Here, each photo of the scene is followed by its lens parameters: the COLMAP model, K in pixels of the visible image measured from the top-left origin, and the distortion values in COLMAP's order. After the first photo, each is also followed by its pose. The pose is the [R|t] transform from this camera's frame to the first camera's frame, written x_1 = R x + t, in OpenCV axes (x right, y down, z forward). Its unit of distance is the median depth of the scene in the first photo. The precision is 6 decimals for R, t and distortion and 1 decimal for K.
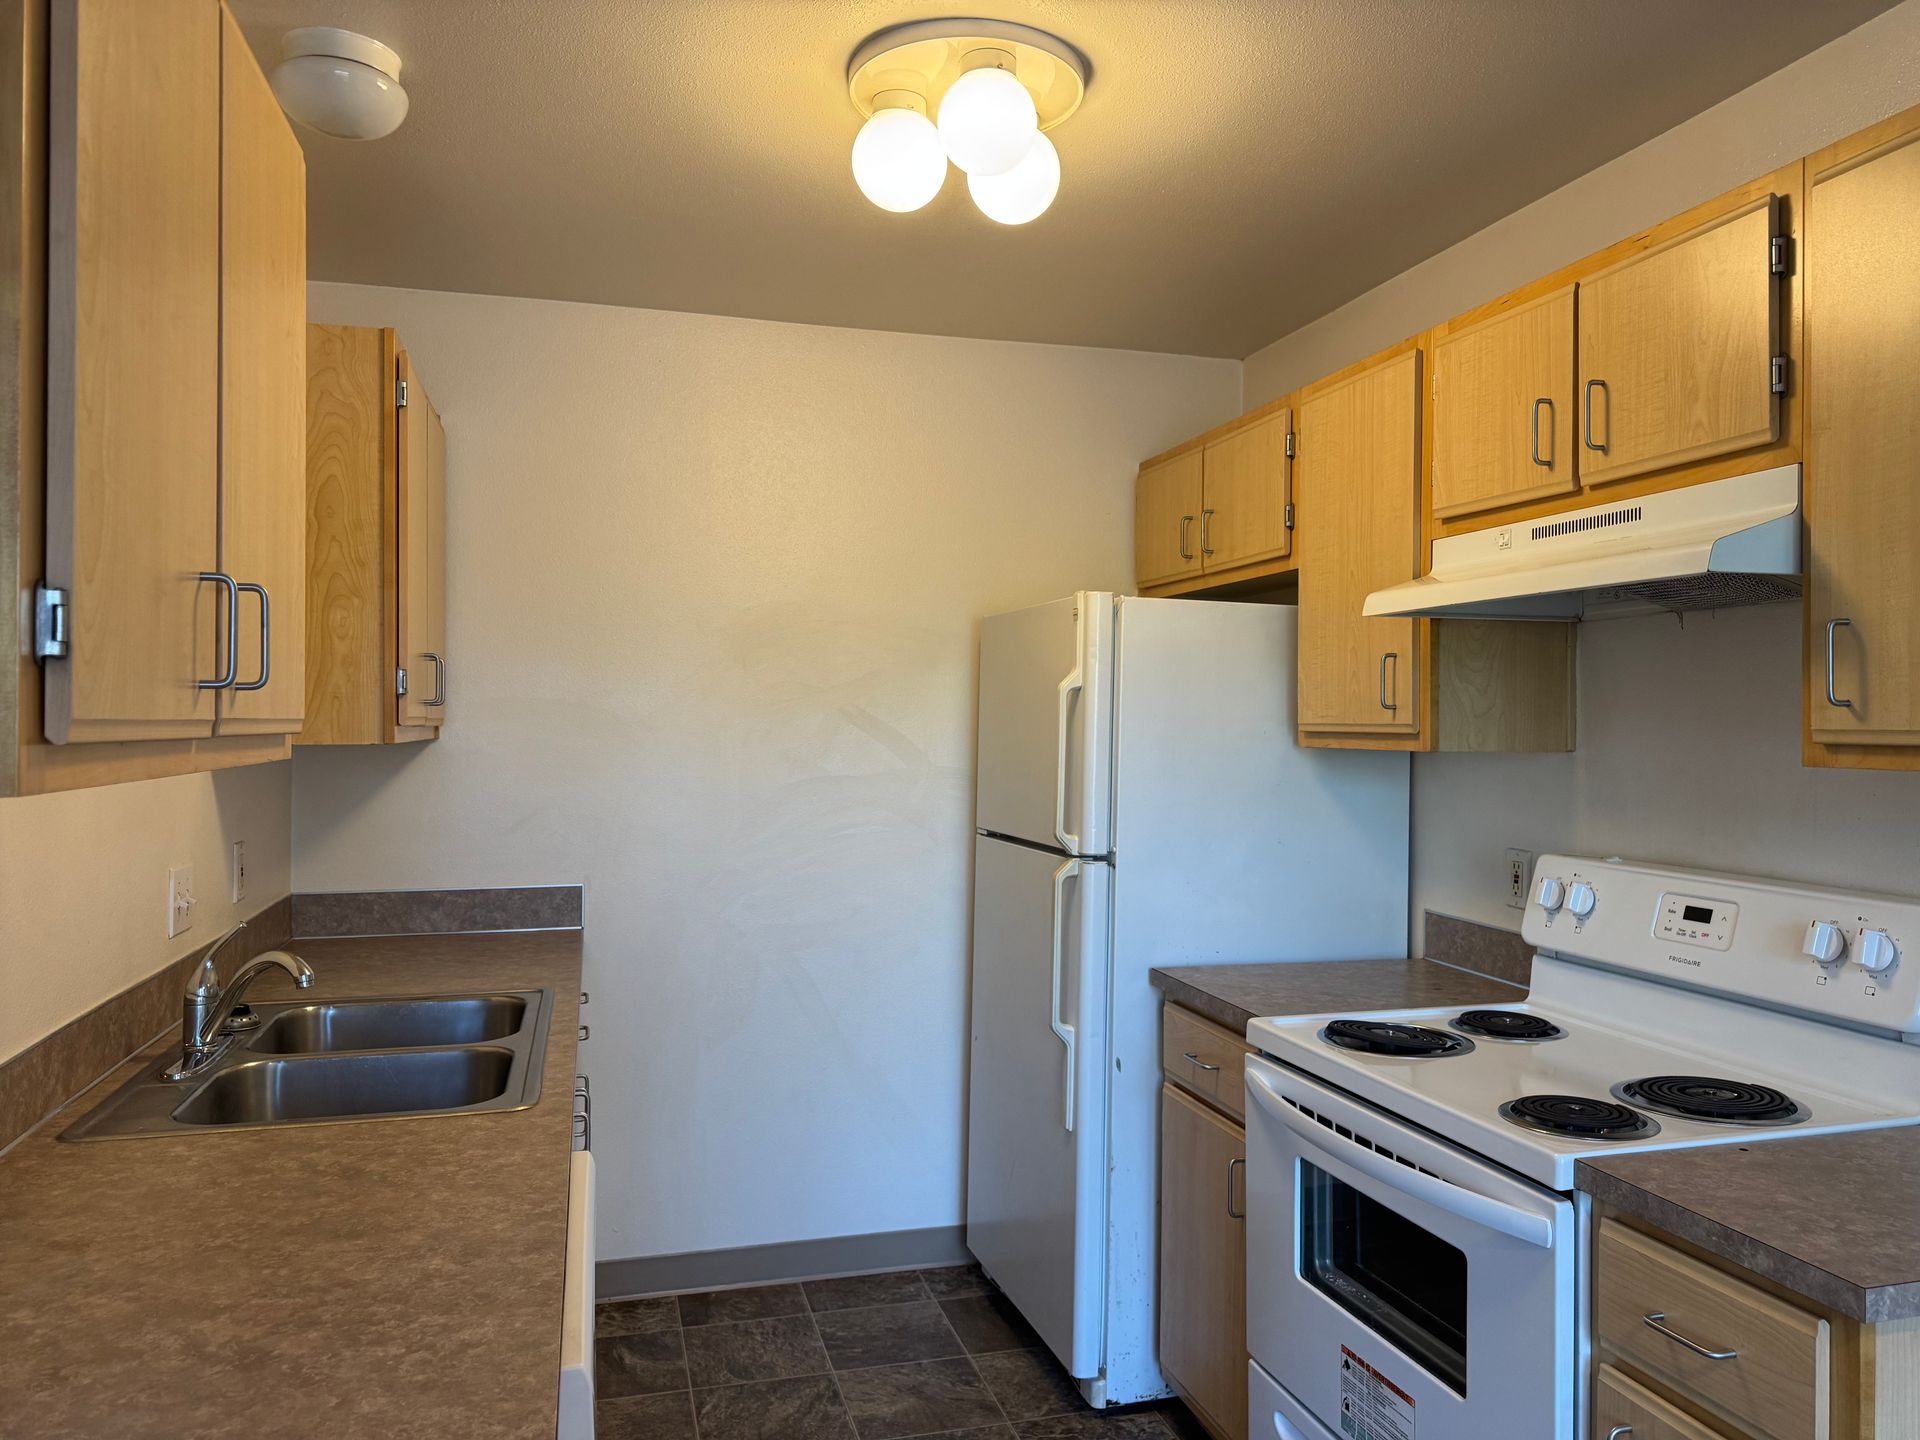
lens RADIAL K [[1353.8, 0, 969.2], [0, 1353.8, 708.4], [0, 0, 1]] dist [0.043052, -0.038549]
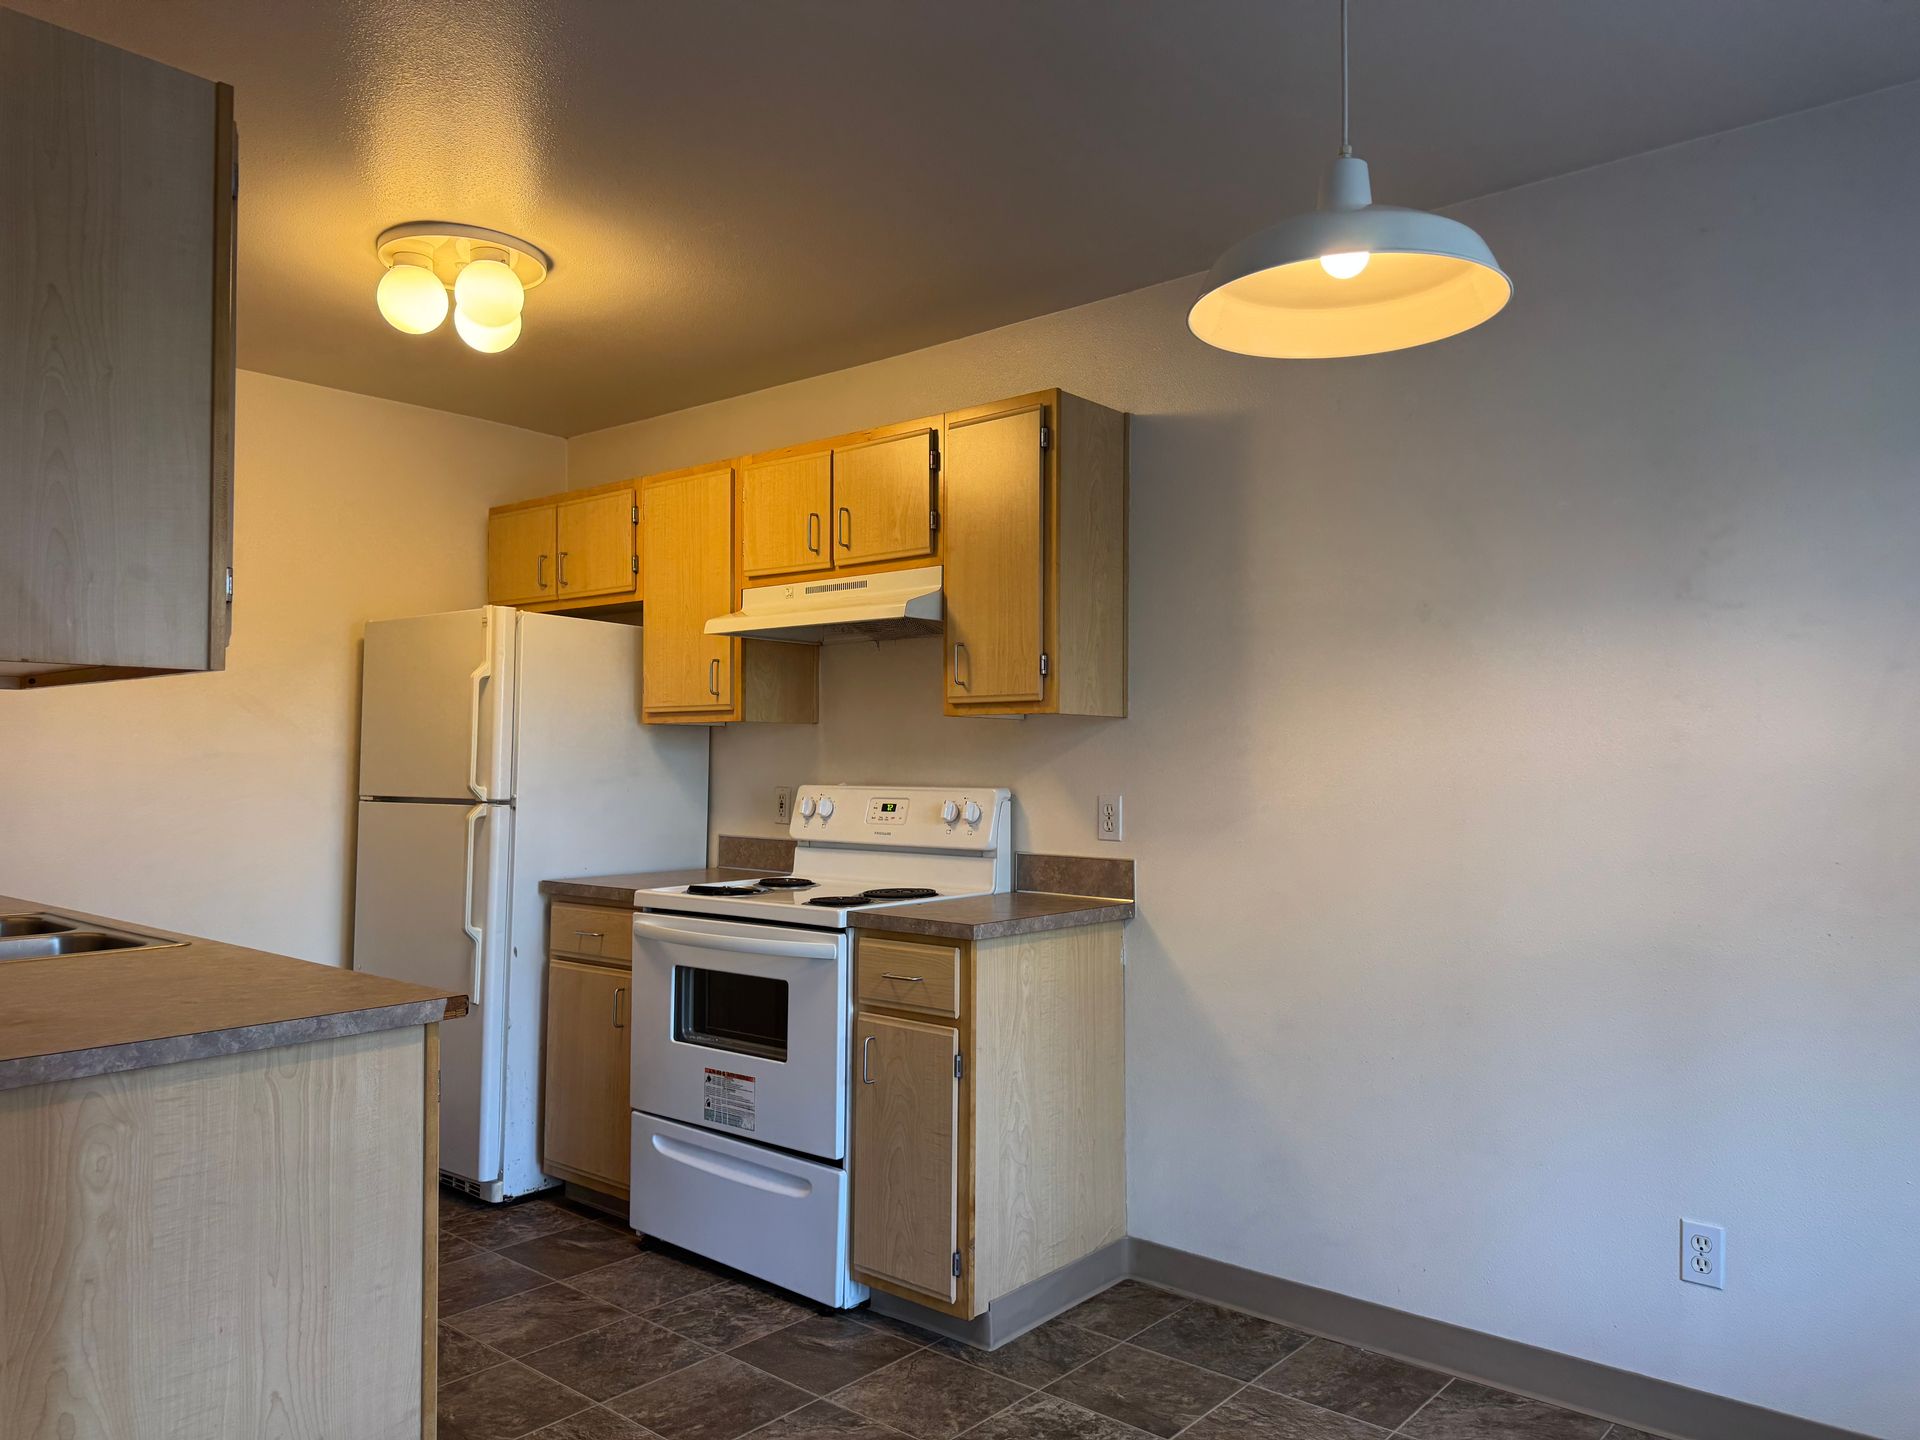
lens RADIAL K [[1353.8, 0, 965.4], [0, 1353.8, 709.3], [0, 0, 1]] dist [0.043052, -0.038549]
pose [[0.826635, 0.018345, 0.562439, -0.369051], [-0.003824, 0.999629, -0.026983, 0.065798], [-0.562725, 0.020154, 0.826398, -0.506036]]
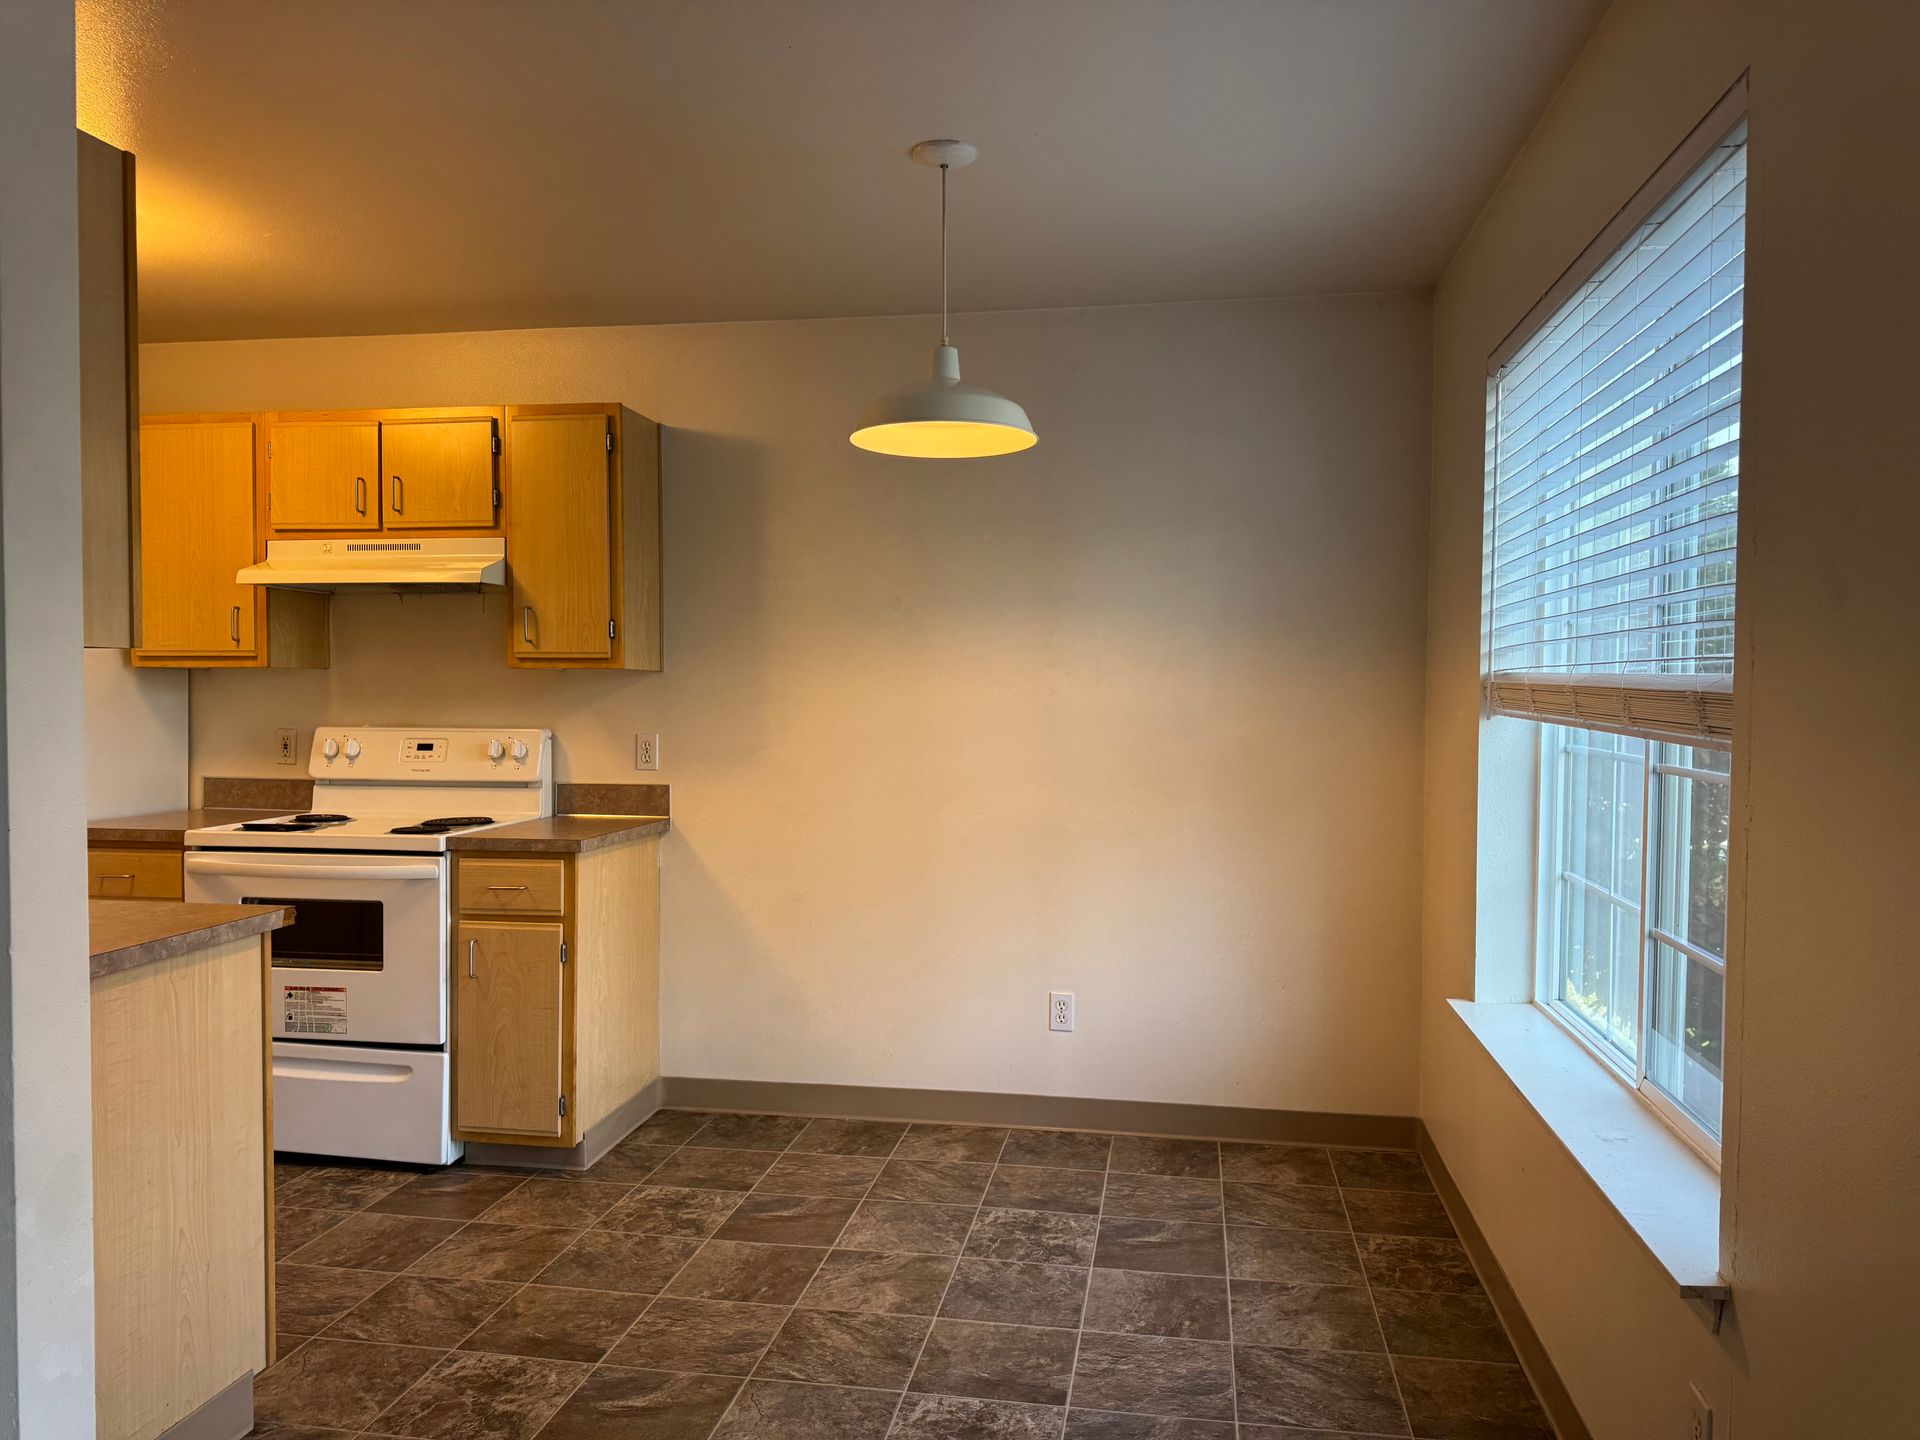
lens RADIAL K [[1353.8, 0, 959.1], [0, 1353.8, 731.5], [0, 0, 1]] dist [0.043052, -0.038549]
pose [[0.417764, -0.029726, 0.908069, -0.912282], [-0.011411, 0.999214, 0.037959, 0.040964], [-0.908484, -0.026220, 0.417096, -0.523170]]
